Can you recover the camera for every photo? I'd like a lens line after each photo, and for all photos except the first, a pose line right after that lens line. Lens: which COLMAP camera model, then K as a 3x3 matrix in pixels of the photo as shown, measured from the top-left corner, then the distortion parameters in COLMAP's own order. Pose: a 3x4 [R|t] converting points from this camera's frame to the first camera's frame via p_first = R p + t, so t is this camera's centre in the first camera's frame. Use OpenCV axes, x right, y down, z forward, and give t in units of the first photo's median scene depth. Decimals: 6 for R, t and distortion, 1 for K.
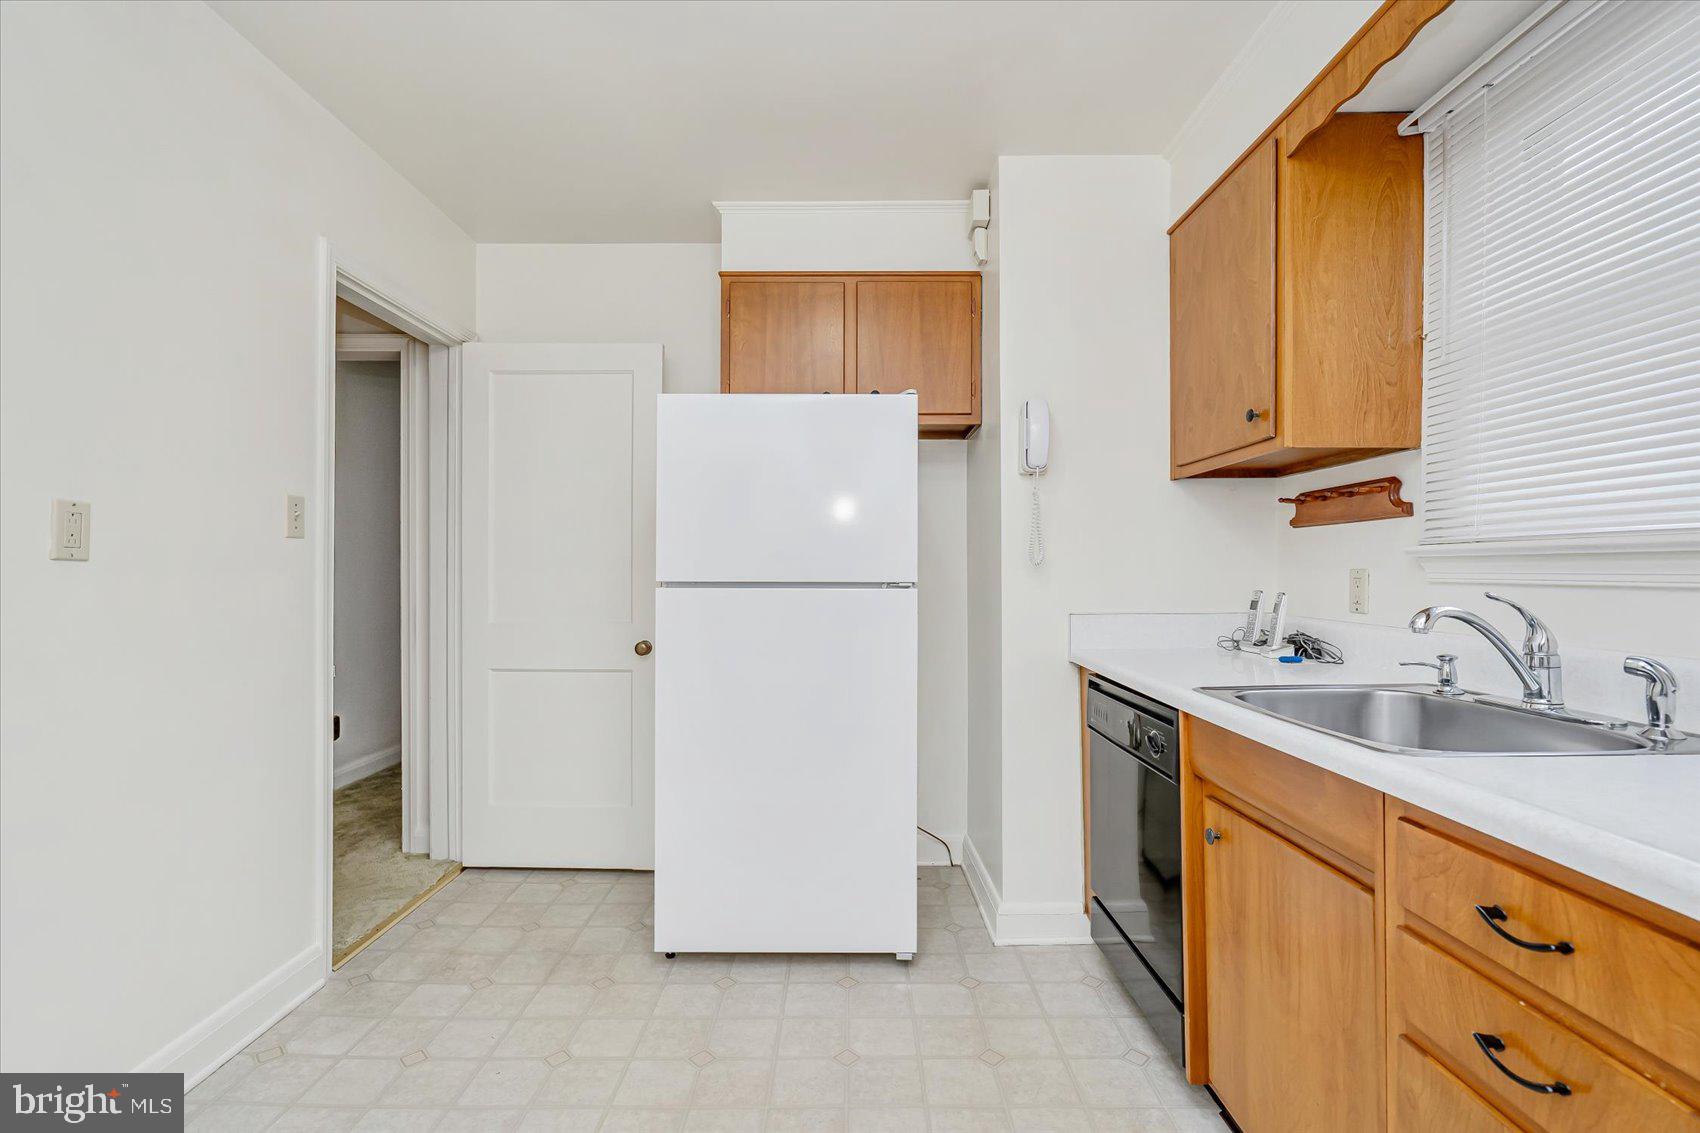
lens RADIAL K [[774.2, 0, 850.0], [0, 774.2, 566.5], [0, 0, 1]] dist [-0.000051, 0.000972]
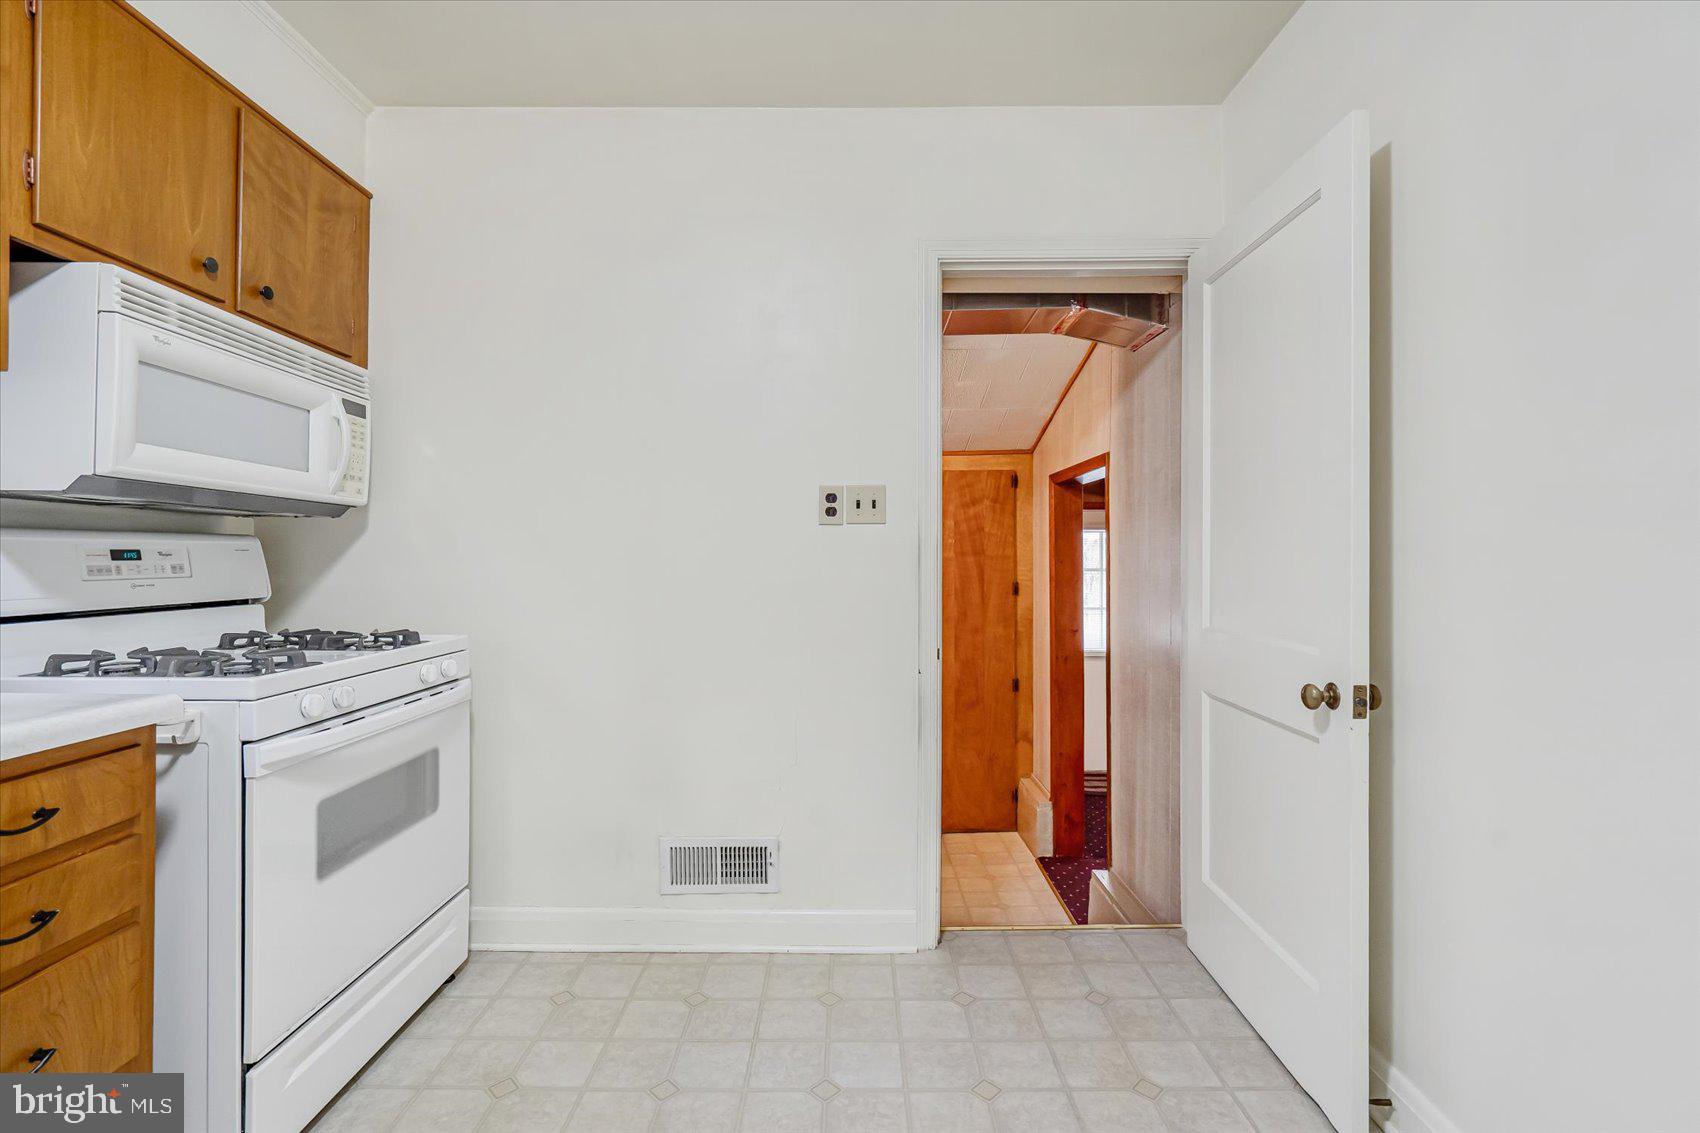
lens RADIAL K [[766.2, 0, 839.8], [0, 766.2, 539.2], [0, 0, 1]] dist [-0.002352, -0.000448]
pose [[-0.999867, -0.003970, 0.015799, -0.203461], [-0.004464, 0.999498, -0.031380, 0.015395], [-0.015667, -0.031447, -0.999383, 0.911526]]
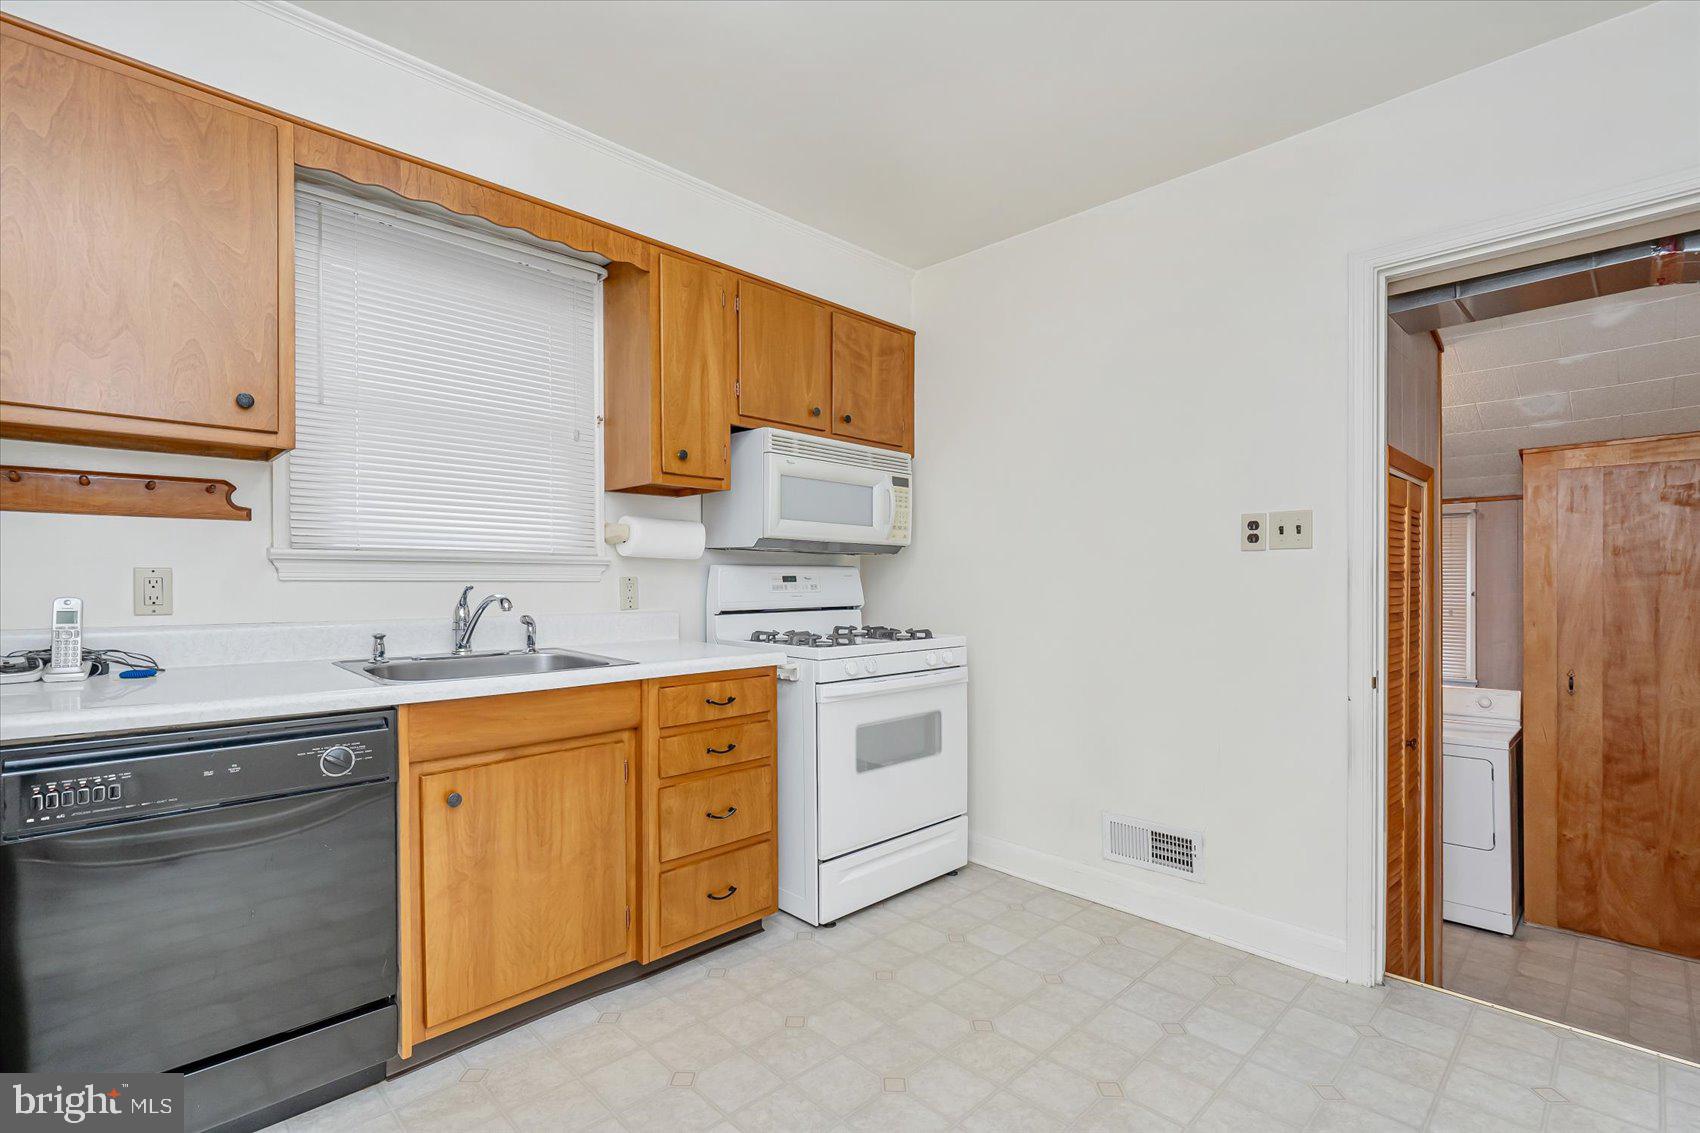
lens RADIAL K [[774.2, 0, 850.0], [0, 774.2, 566.5], [0, 0, 1]] dist [-0.000051, 0.000972]
pose [[-0.697699, 0.004736, 0.716375, -0.602283], [-0.009632, 0.999826, -0.015991, 0.008543], [-0.716326, -0.018057, -0.697532, 1.072562]]
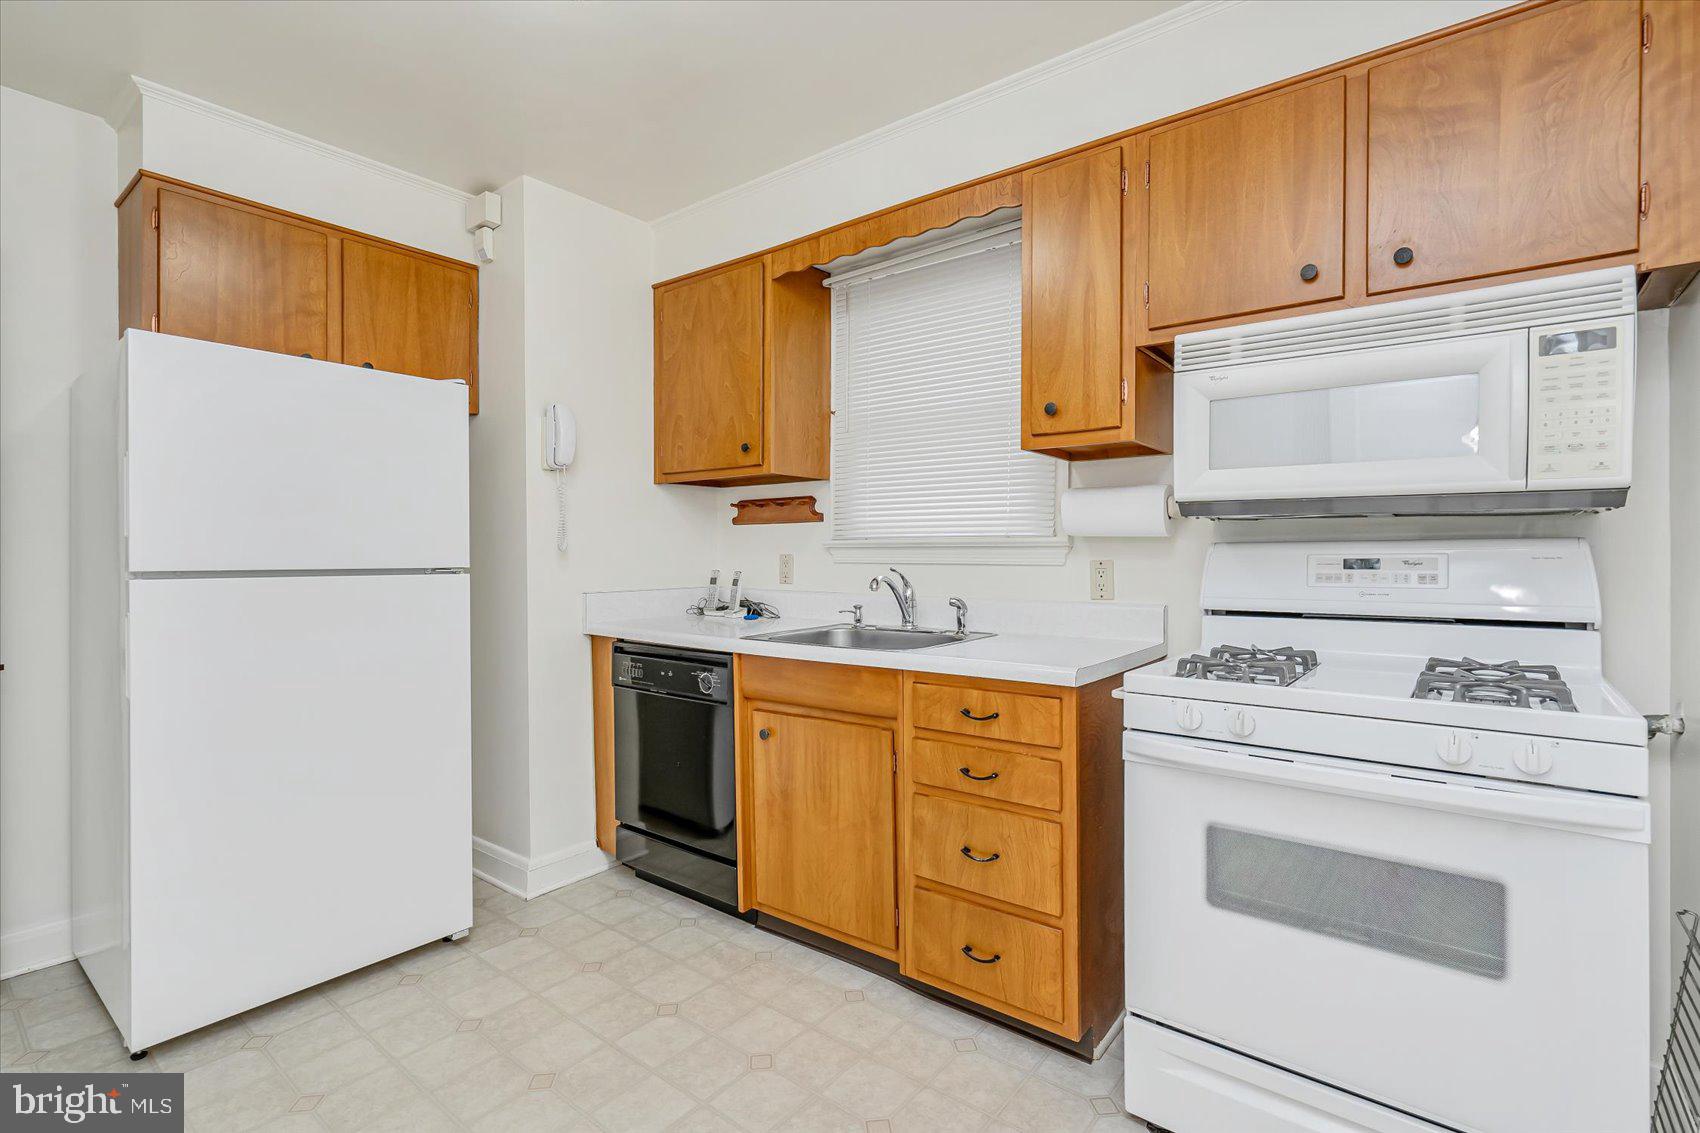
lens RADIAL K [[789.1, 0, 854.3], [0, 789.1, 545.0], [0, 0, 1]] dist [0.000892, 0.000388]
pose [[0.619037, 0.007913, 0.785322, -0.481478], [-0.002676, 0.999965, -0.007966, -0.003534], [-0.785358, 0.002830, 0.619036, -0.060205]]
